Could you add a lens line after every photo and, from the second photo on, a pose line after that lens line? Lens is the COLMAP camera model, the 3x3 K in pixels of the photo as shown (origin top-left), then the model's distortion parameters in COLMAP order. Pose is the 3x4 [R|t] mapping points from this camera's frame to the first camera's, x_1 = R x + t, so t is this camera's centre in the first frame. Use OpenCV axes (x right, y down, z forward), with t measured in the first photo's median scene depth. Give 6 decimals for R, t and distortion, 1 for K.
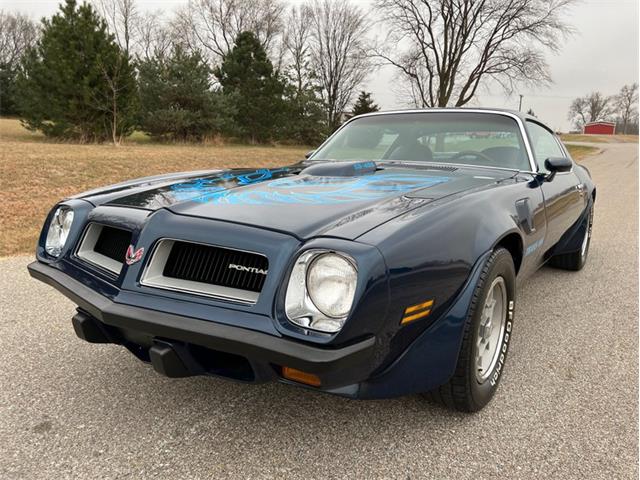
lens RADIAL K [[484.3, 0, 320.3], [0, 484.3, 238.0], [0, 0, 1]] dist [0.042833, -0.054762]
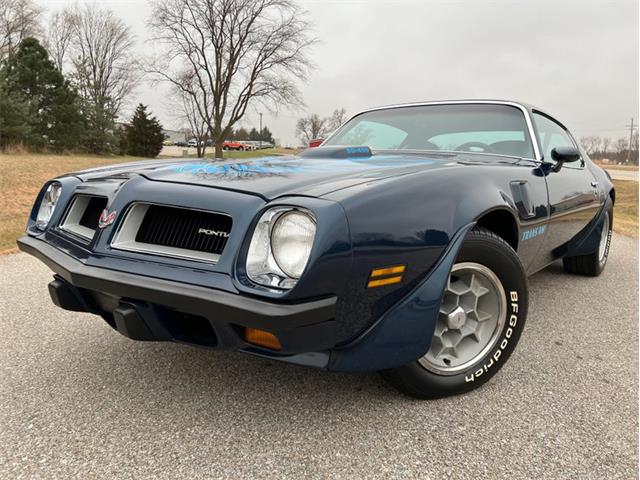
lens RADIAL K [[484.3, 0, 319.8], [0, 484.3, 234.2], [0, 0, 1]] dist [0.042833, -0.054762]
pose [[0.871474, -0.070323, 0.485373, -0.111924], [0.086238, 0.996219, -0.010502, 0.020770], [-0.482800, 0.051009, 0.874244, -0.084356]]
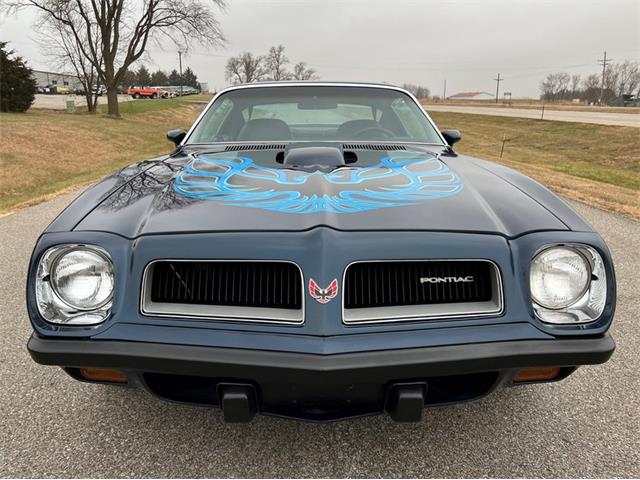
lens RADIAL K [[550.8, 0, 315.3], [0, 550.8, 231.5], [0, 0, 1]] dist [0.042539, -0.032304]
pose [[0.816287, -0.141643, 0.560012, -0.037891], [0.123500, 0.989848, 0.070345, -0.005308], [-0.564290, 0.011740, 0.825493, 0.011692]]
